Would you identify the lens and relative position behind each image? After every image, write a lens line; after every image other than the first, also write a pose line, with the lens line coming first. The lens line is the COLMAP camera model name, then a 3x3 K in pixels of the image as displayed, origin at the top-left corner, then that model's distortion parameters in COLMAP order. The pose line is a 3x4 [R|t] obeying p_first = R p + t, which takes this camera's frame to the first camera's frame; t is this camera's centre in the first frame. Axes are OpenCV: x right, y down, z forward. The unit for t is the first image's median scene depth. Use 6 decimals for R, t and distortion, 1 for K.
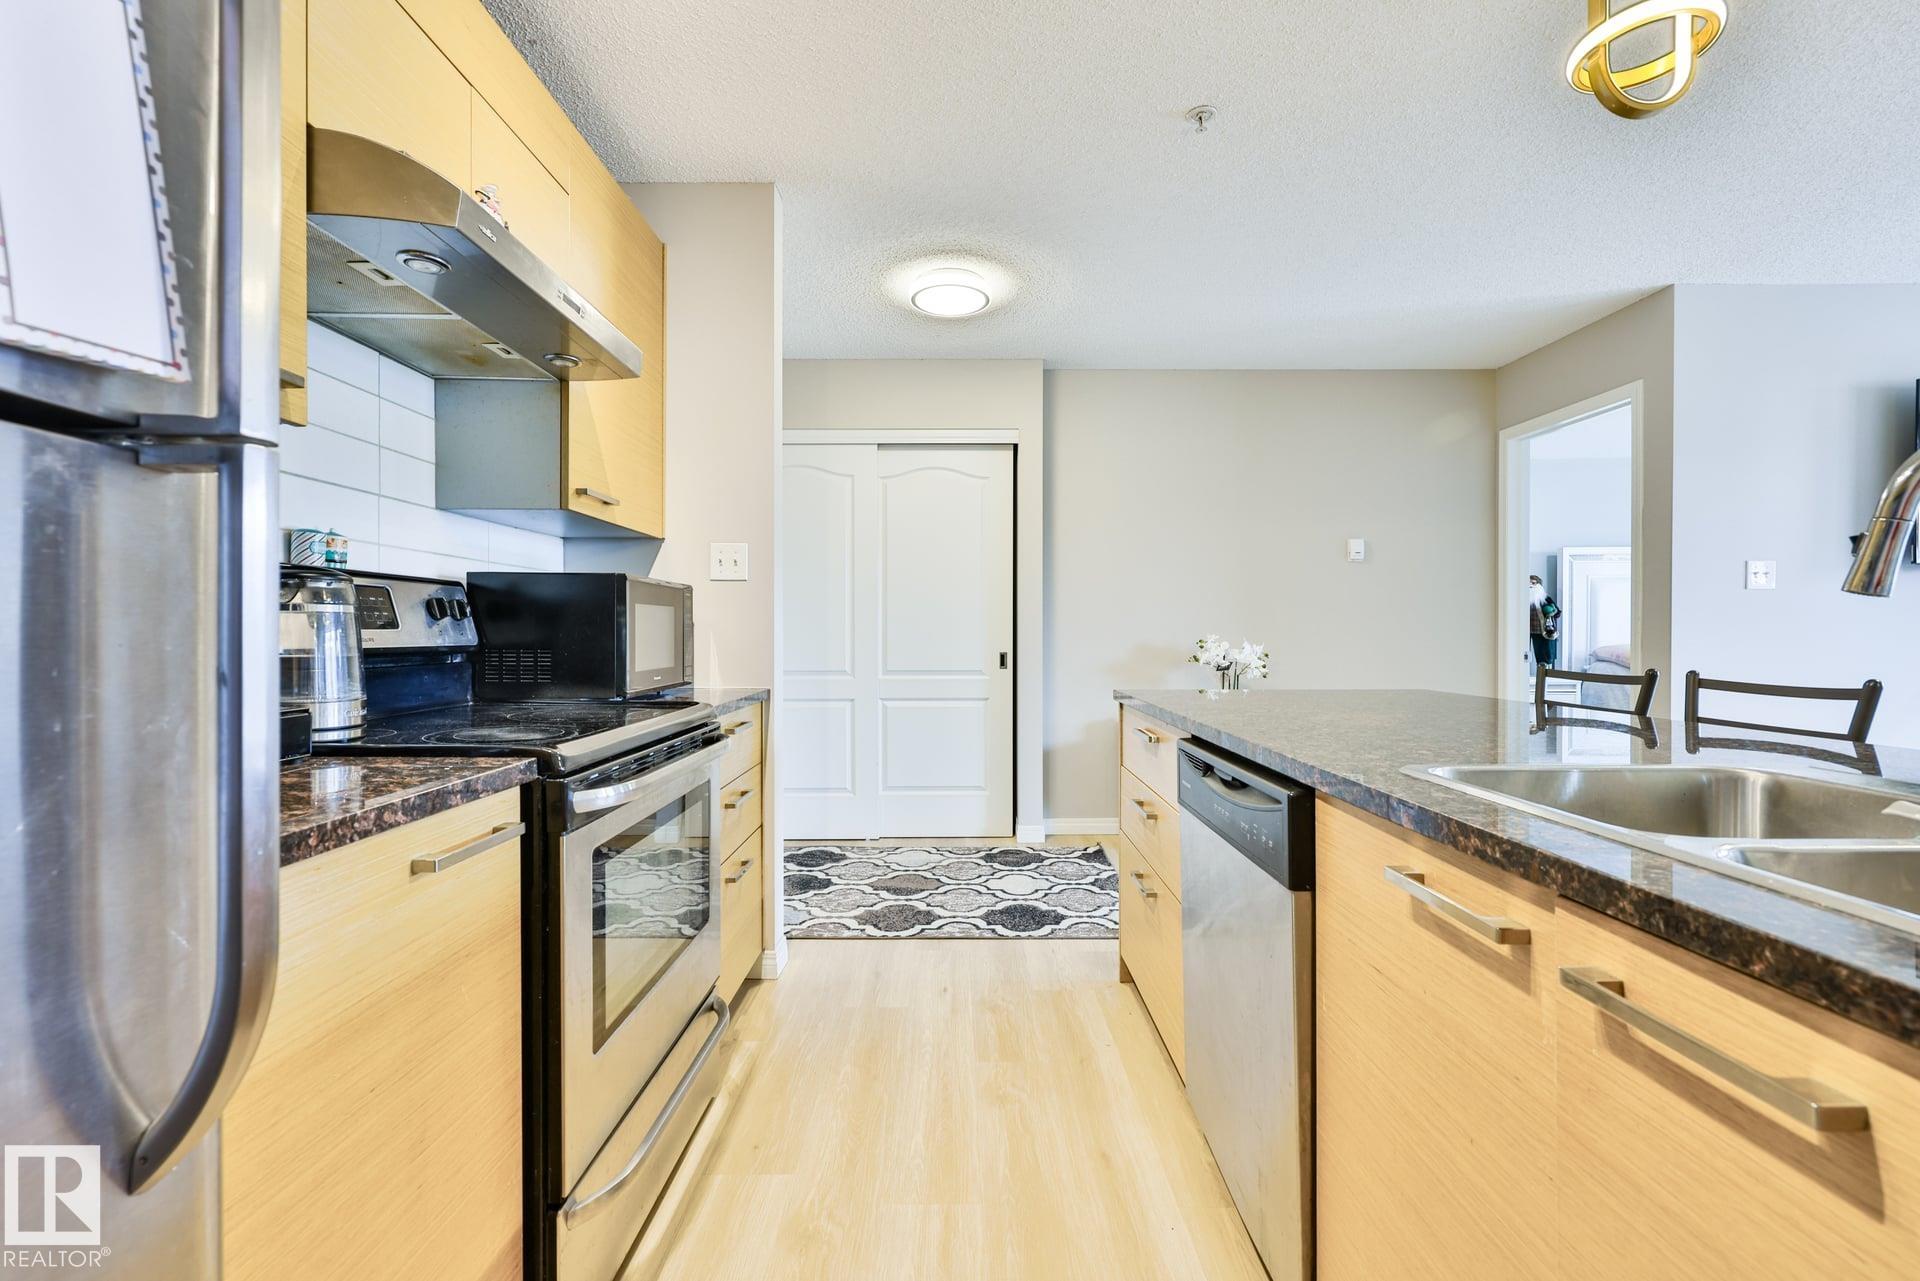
lens RADIAL K [[816.0, 0, 951.4], [0, 816.0, 652.4], [0, 0, 1]] dist [-0.001602, 0.000470]
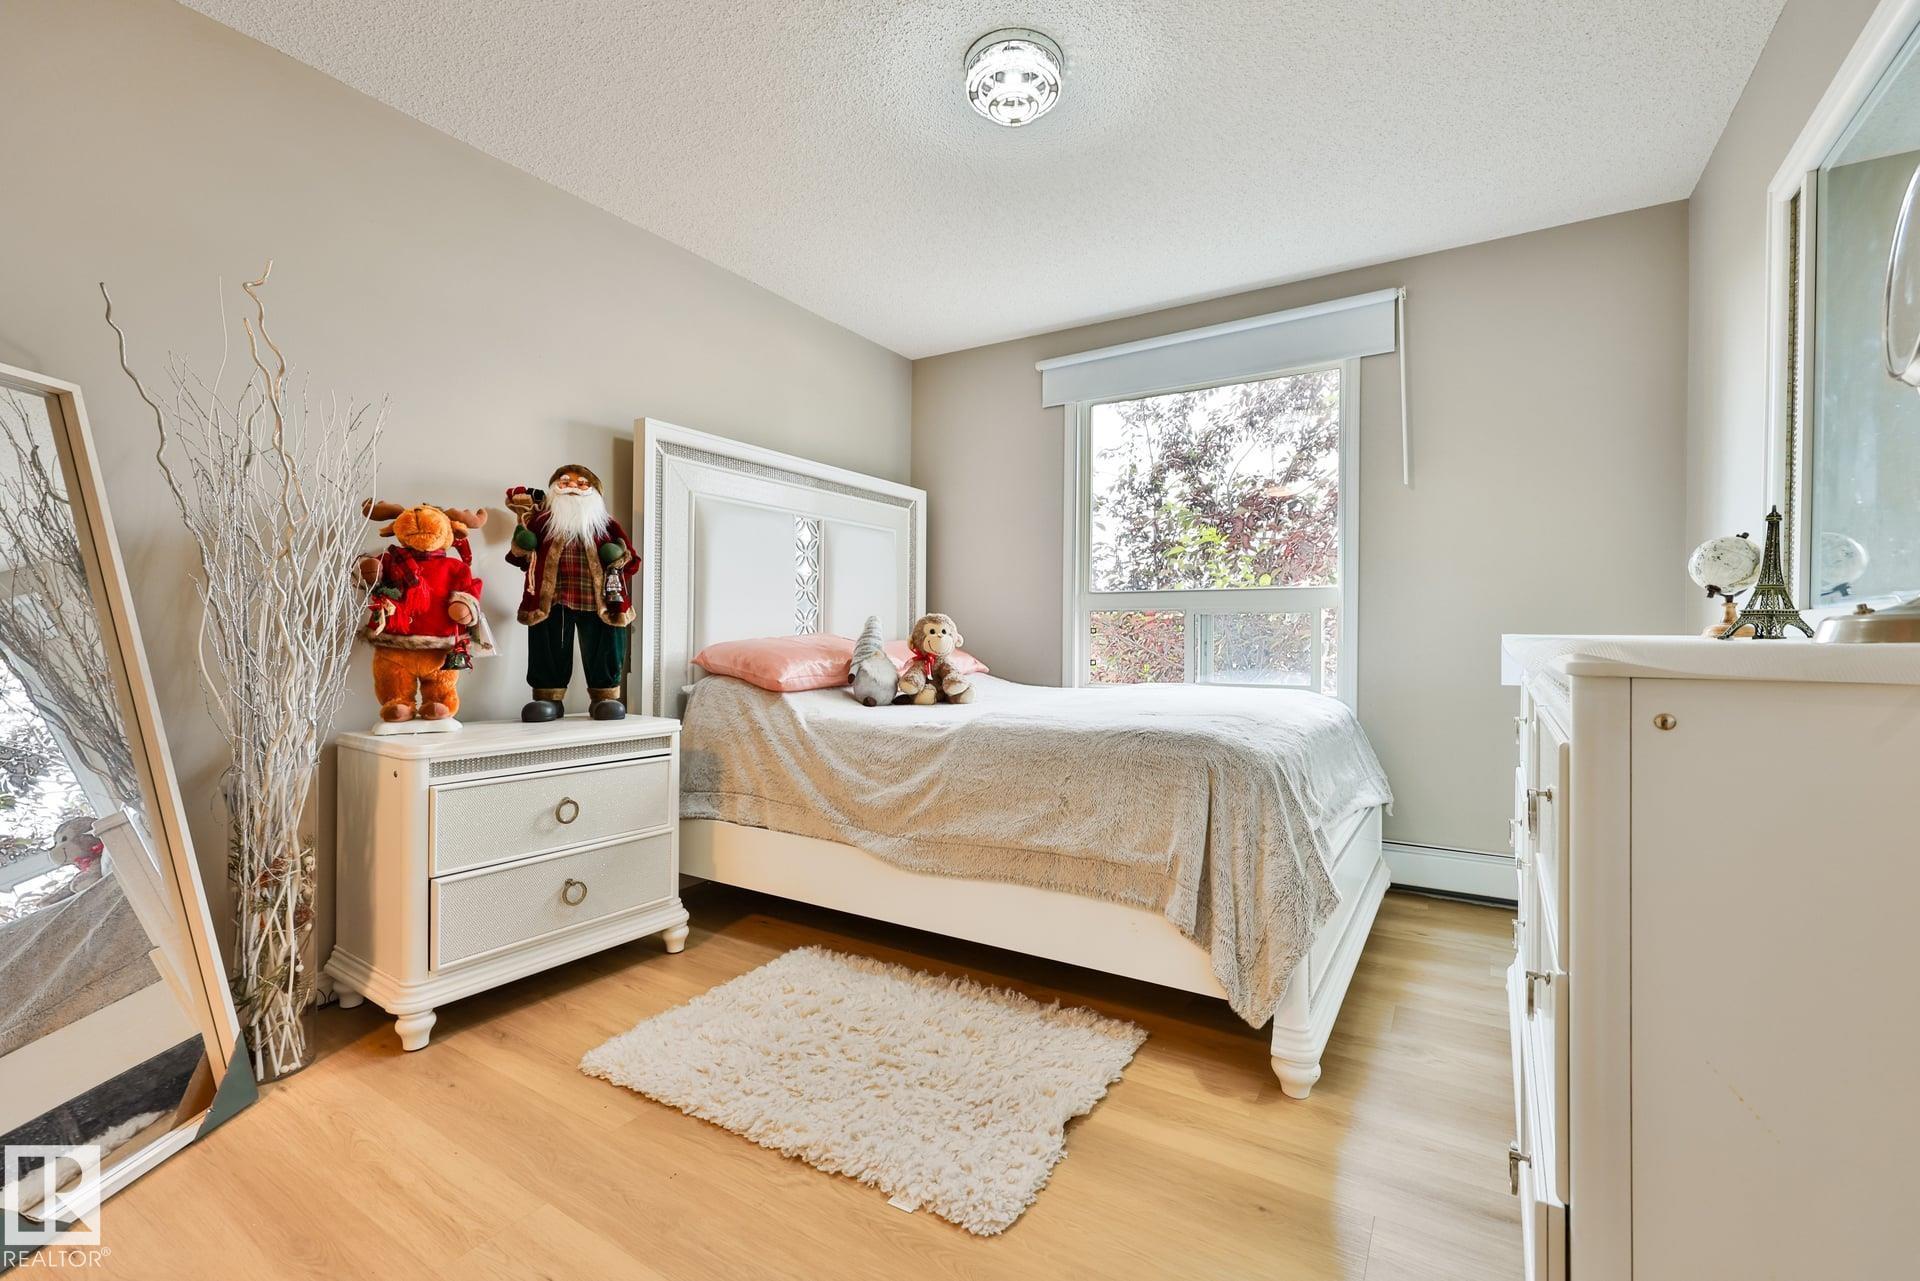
lens RADIAL K [[816.0, 0, 960.1], [0, 816.0, 636.0], [0, 0, 1]] dist [-0.001602, 0.000470]
pose [[0.538163, 0.007057, 0.842812, 0.489549], [0.011399, 0.999813, -0.015650, -0.003607], [-0.842764, 0.018029, 0.537981, 0.645653]]
